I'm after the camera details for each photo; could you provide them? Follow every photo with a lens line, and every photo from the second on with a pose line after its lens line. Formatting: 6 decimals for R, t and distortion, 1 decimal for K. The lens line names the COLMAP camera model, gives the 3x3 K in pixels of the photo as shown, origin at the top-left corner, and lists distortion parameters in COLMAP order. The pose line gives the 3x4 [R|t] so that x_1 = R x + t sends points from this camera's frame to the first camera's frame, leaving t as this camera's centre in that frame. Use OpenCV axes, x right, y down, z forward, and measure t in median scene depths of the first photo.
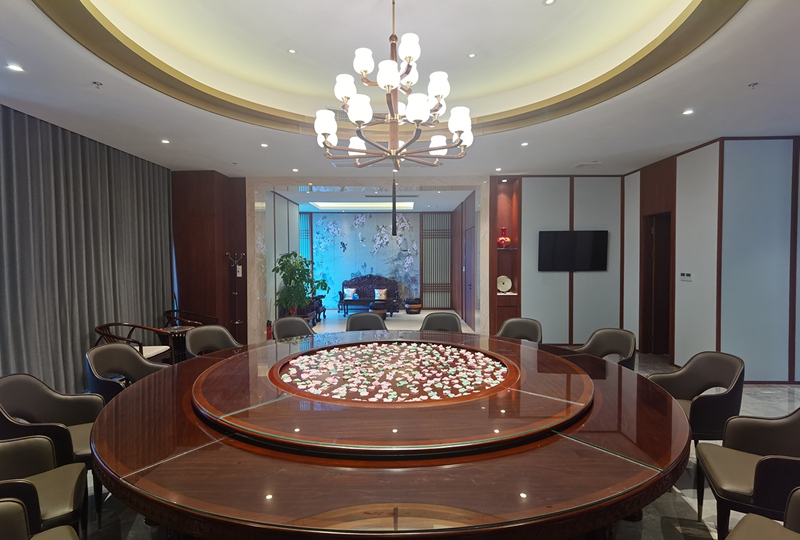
lens RADIAL K [[401.1, 0, 400.0], [0, 401.1, 270.0], [0, 0, 1]] dist [0.035645, -0.000660]
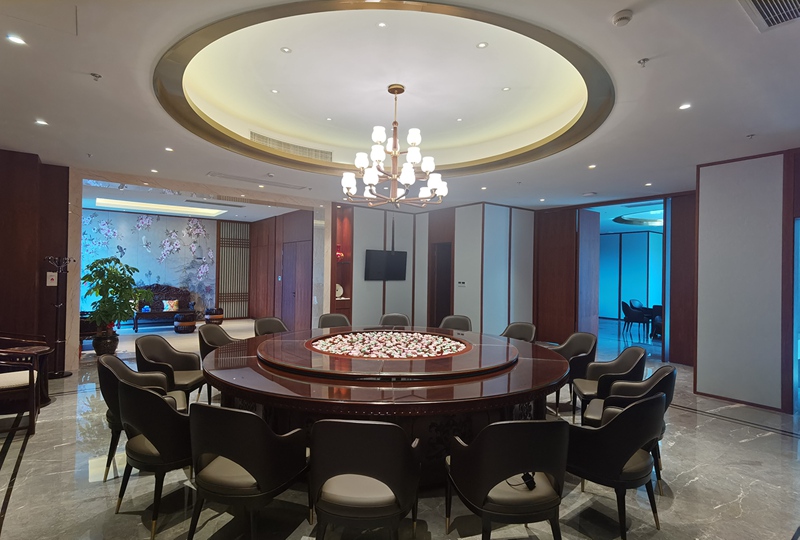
lens RADIAL K [[401.1, 0, 400.0], [0, 401.1, 270.0], [0, 0, 1]] dist [0.035645, -0.000660]
pose [[0.783227, 0.019536, 0.621429, -0.213906], [-0.003800, 0.999638, -0.026638, 0.002099], [-0.621724, 0.018502, 0.783018, -0.041894]]
